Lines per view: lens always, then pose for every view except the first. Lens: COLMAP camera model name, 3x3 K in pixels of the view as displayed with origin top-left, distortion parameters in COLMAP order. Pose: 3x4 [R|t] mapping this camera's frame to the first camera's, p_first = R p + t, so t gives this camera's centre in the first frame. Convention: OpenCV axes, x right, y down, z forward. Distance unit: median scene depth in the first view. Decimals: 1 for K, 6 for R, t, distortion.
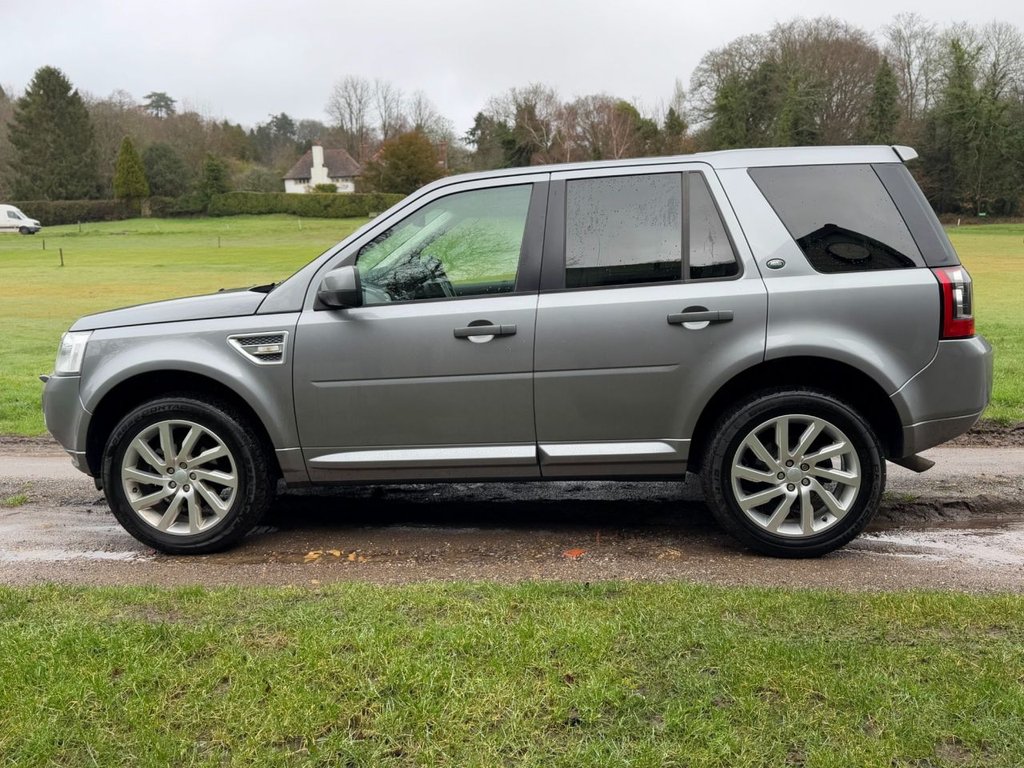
lens RADIAL K [[927.2, 0, 517.1], [0, 927.2, 383.0], [0, 0, 1]] dist [0.134845, -0.227612]
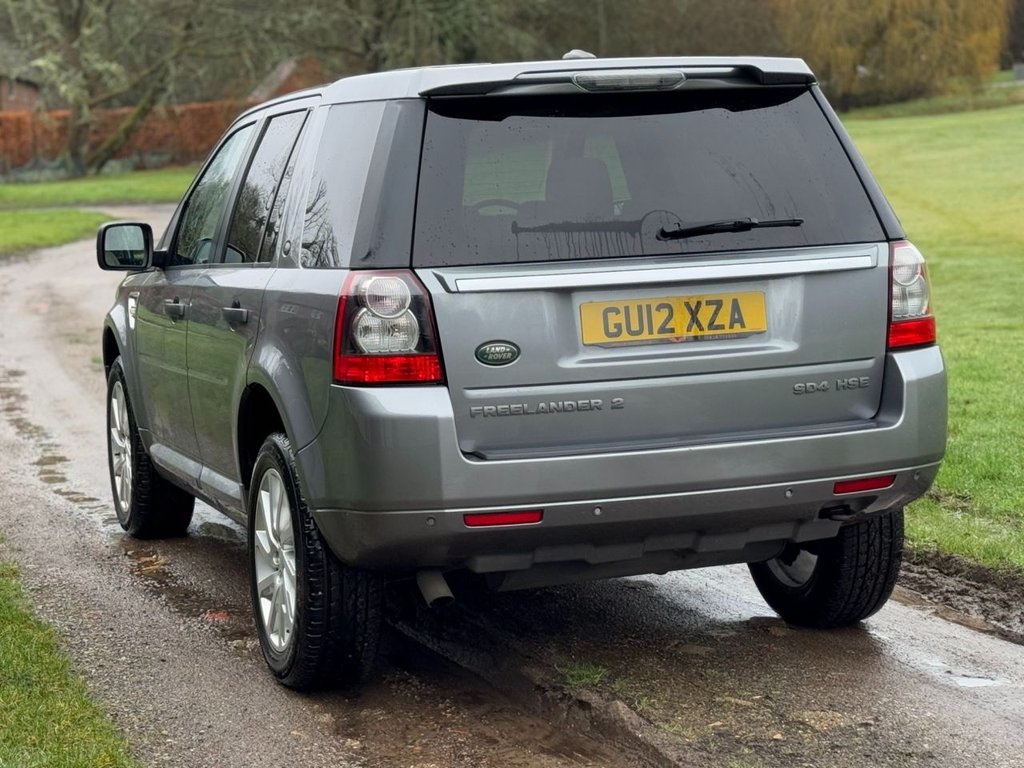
lens RADIAL K [[2222.6, 0, 512.0], [0, 2222.6, 384.0], [0, 0, 1]] dist [0.171480, -0.039203]
pose [[0.399325, 0.112344, -0.909900, 0.075247], [-0.109810, 0.991180, 0.074187, -0.006860], [0.910209, 0.070291, 0.408140, 0.020051]]
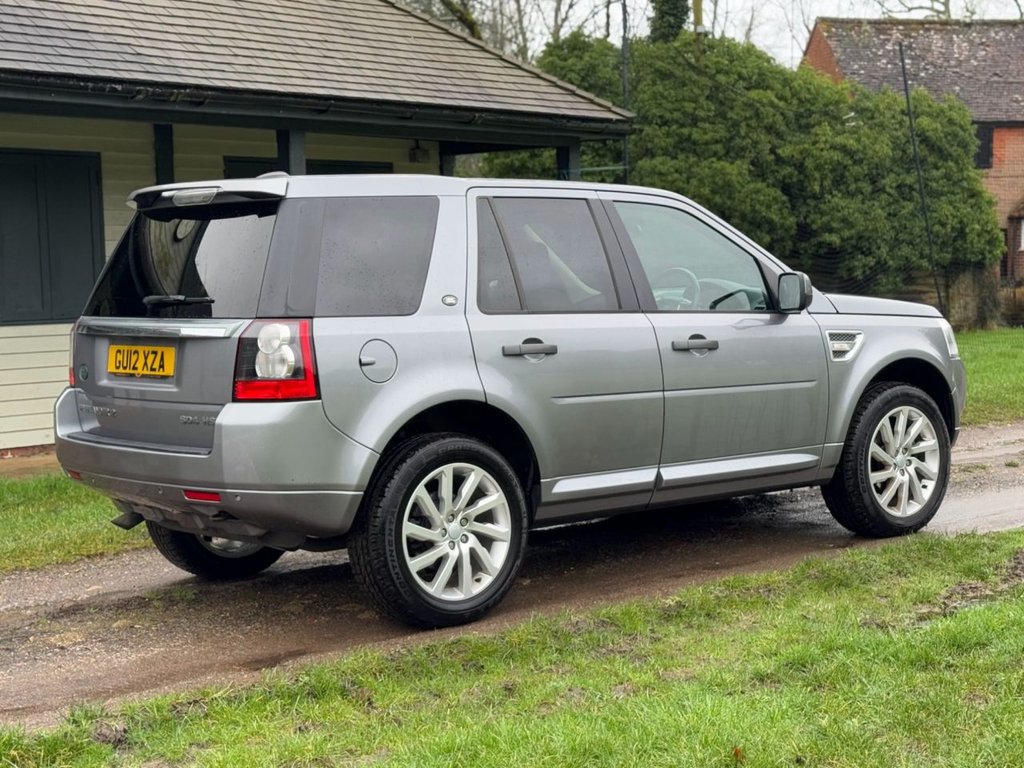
lens RADIAL K [[1823.9, 0, 512.0], [0, 1823.9, 384.0], [0, 0, 1]] dist [0.145012, 0.000642]
pose [[-0.724759, 0.103489, -0.681186, 0.061051], [-0.047435, 0.978815, 0.199175, -0.019199], [0.687367, 0.176667, -0.704496, 0.111758]]
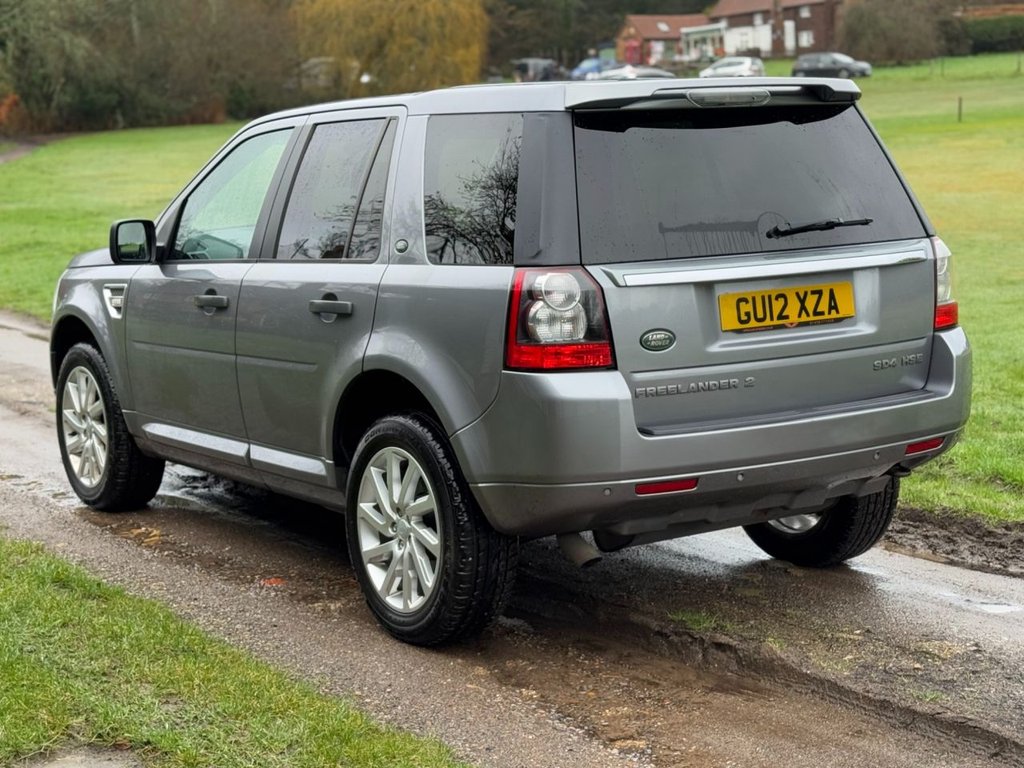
lens RADIAL K [[1914.2, 0, 512.0], [0, 1914.2, 384.0], [0, 0, 1]] dist [0.159590, -0.019866]
pose [[0.612773, 0.117853, -0.781422, 0.063418], [-0.105962, 0.992141, 0.066541, -0.005284], [0.783123, 0.042027, 0.620445, 0.004743]]
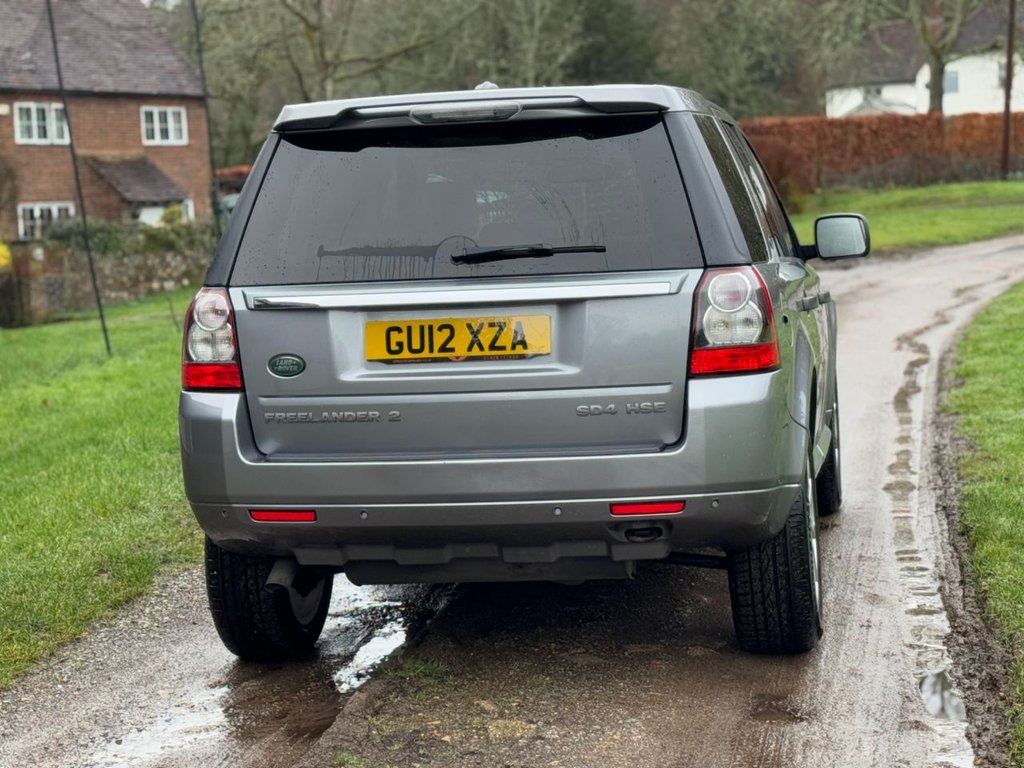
lens RADIAL K [[2222.6, 0, 512.0], [0, 2222.6, 384.0], [0, 0, 1]] dist [0.171480, -0.039203]
pose [[-0.095417, 0.122261, -0.987901, 0.085018], [-0.098154, 0.986437, 0.131560, -0.011950], [0.990586, 0.109520, -0.082122, 0.055942]]
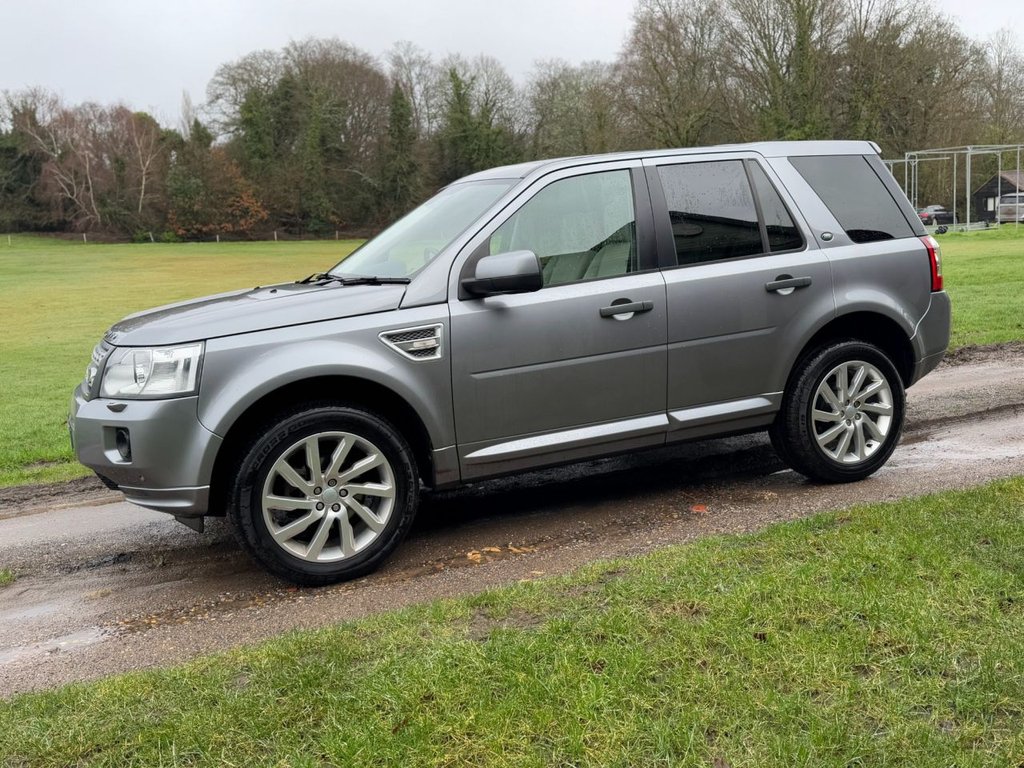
lens RADIAL K [[927.2, 0, 517.1], [0, 927.2, 383.0], [0, 0, 1]] dist [0.134845, -0.227612]
pose [[0.877157, -0.099059, 0.469876, -0.026494], [0.106659, 0.994240, 0.010497, 0.000127], [-0.468210, 0.040909, 0.882670, 0.005672]]
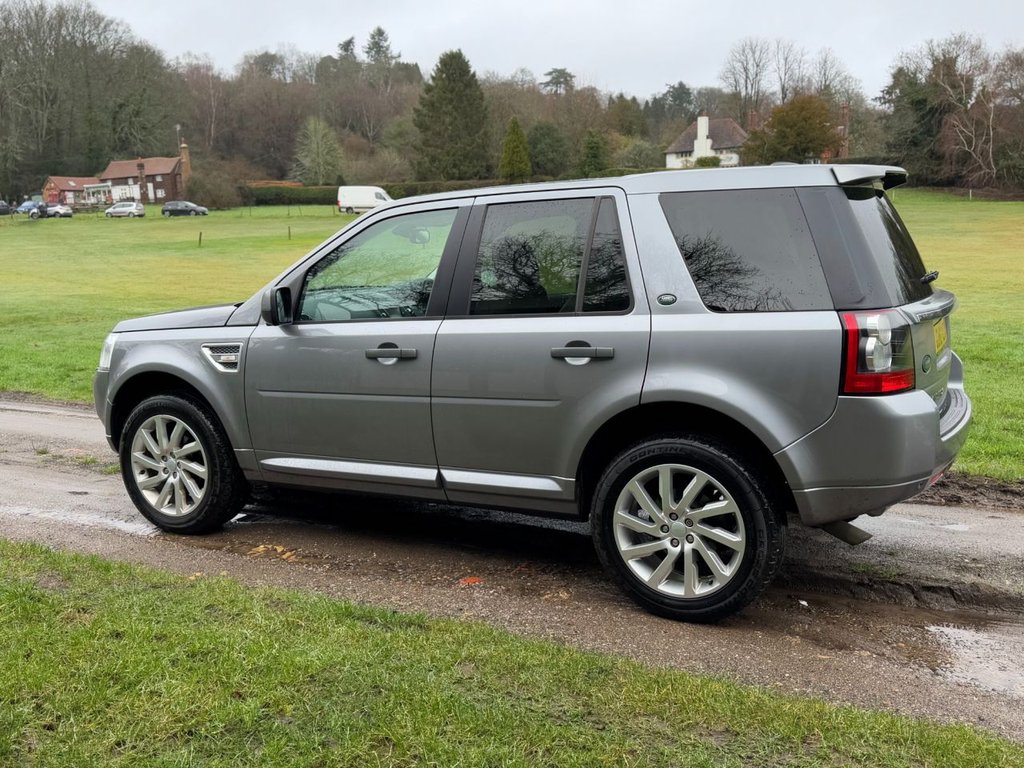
lens RADIAL K [[986.1, 0, 513.5], [0, 986.1, 385.9], [0, 0, 1]] dist [0.173518, -0.351002]
pose [[0.920448, 0.069550, -0.384628, 0.021179], [-0.062641, 0.997571, 0.030482, -0.002562], [0.385814, -0.003963, 0.922568, 0.001729]]
